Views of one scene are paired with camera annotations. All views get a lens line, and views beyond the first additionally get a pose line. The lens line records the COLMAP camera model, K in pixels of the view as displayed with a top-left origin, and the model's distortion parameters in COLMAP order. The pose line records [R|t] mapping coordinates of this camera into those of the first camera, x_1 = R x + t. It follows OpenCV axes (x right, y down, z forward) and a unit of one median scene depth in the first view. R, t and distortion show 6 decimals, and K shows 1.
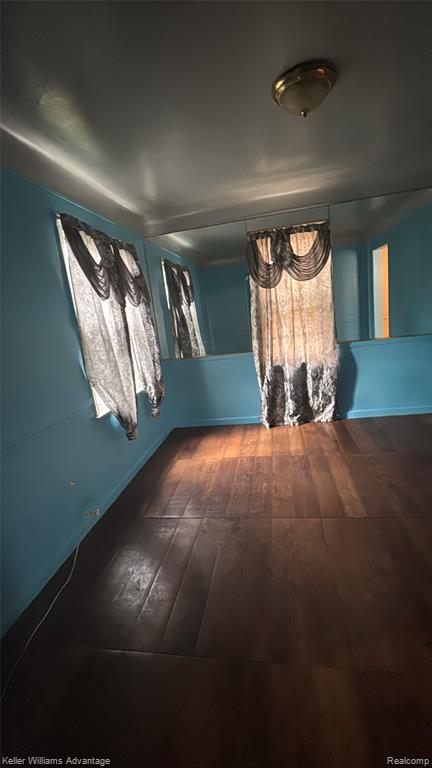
lens RADIAL K [[337.9, 0, 216.0], [0, 337.9, 384.0], [0, 0, 1]] dist [-0.000553, 0.000009]
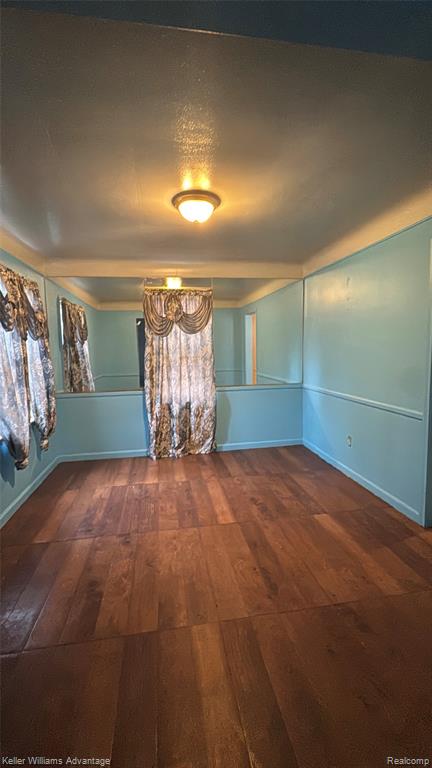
lens RADIAL K [[337.9, 0, 216.0], [0, 337.9, 384.0], [0, 0, 1]] dist [-0.000553, 0.000009]
pose [[0.941378, 0.063665, 0.331291, -0.043231], [-0.020137, 0.990884, -0.133201, 0.030704], [-0.336751, 0.118721, 0.934079, -0.138015]]
